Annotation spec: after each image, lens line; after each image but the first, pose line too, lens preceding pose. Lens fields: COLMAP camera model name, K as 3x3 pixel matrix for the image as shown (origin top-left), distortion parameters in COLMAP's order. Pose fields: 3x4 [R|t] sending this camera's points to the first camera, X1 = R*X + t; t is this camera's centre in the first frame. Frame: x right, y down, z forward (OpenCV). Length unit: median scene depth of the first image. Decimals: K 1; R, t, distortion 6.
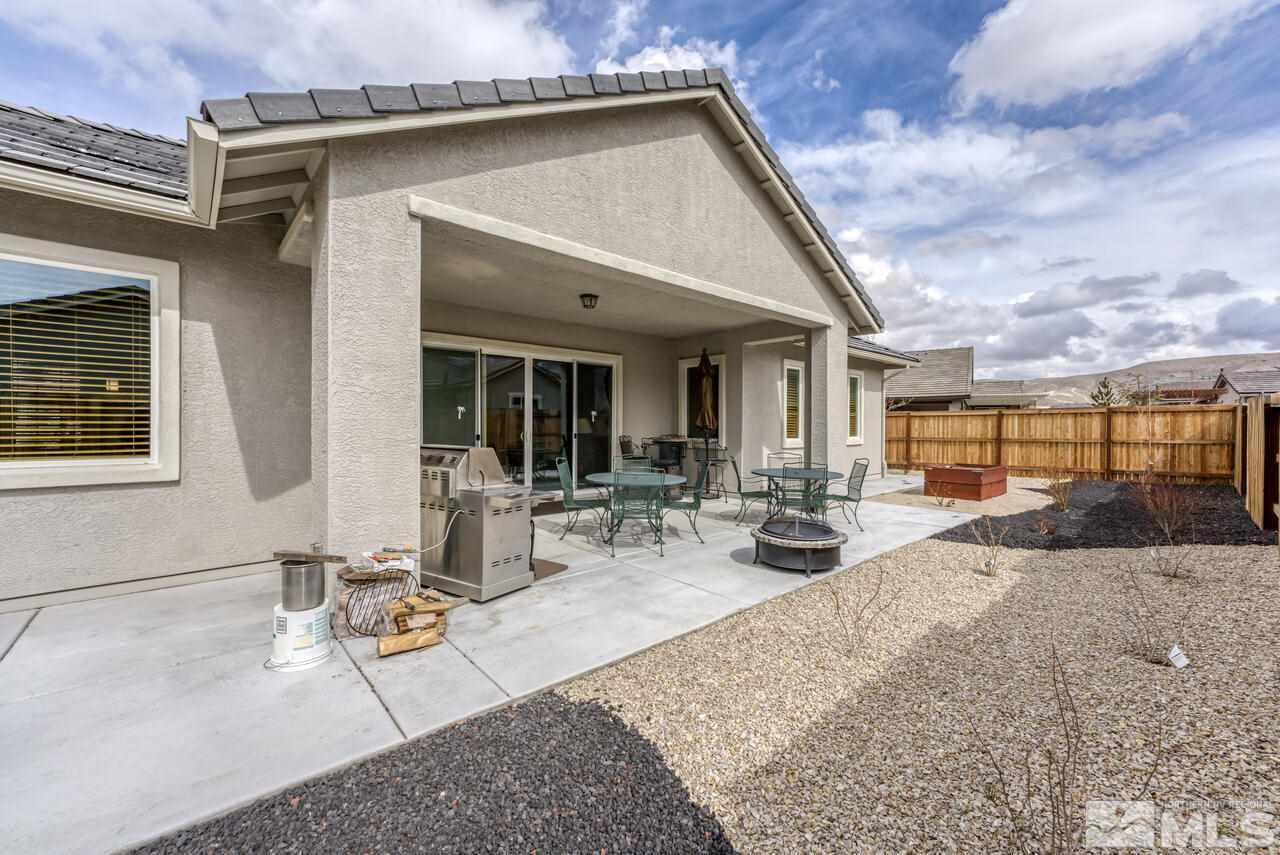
lens RADIAL K [[518.9, 0, 636.9], [0, 518.9, 420.3], [0, 0, 1]] dist [-0.002017, 0.004971]
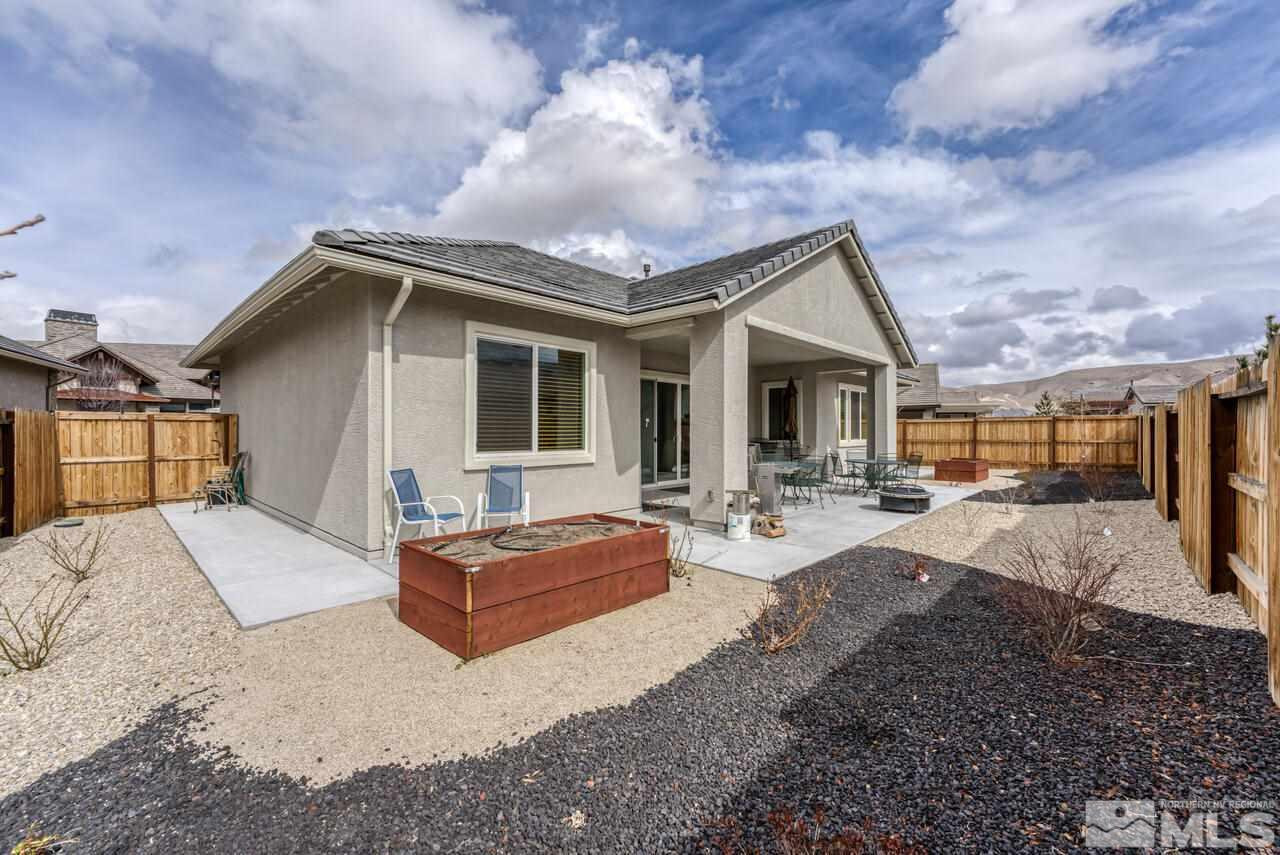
lens RADIAL K [[518.9, 0, 636.9], [0, 518.9, 420.3], [0, 0, 1]] dist [-0.002017, 0.004971]
pose [[0.996763, -0.002239, 0.080365, -0.308152], [0.003075, 0.999942, -0.010275, -0.004308], [-0.080337, 0.010488, 0.996713, -0.284930]]
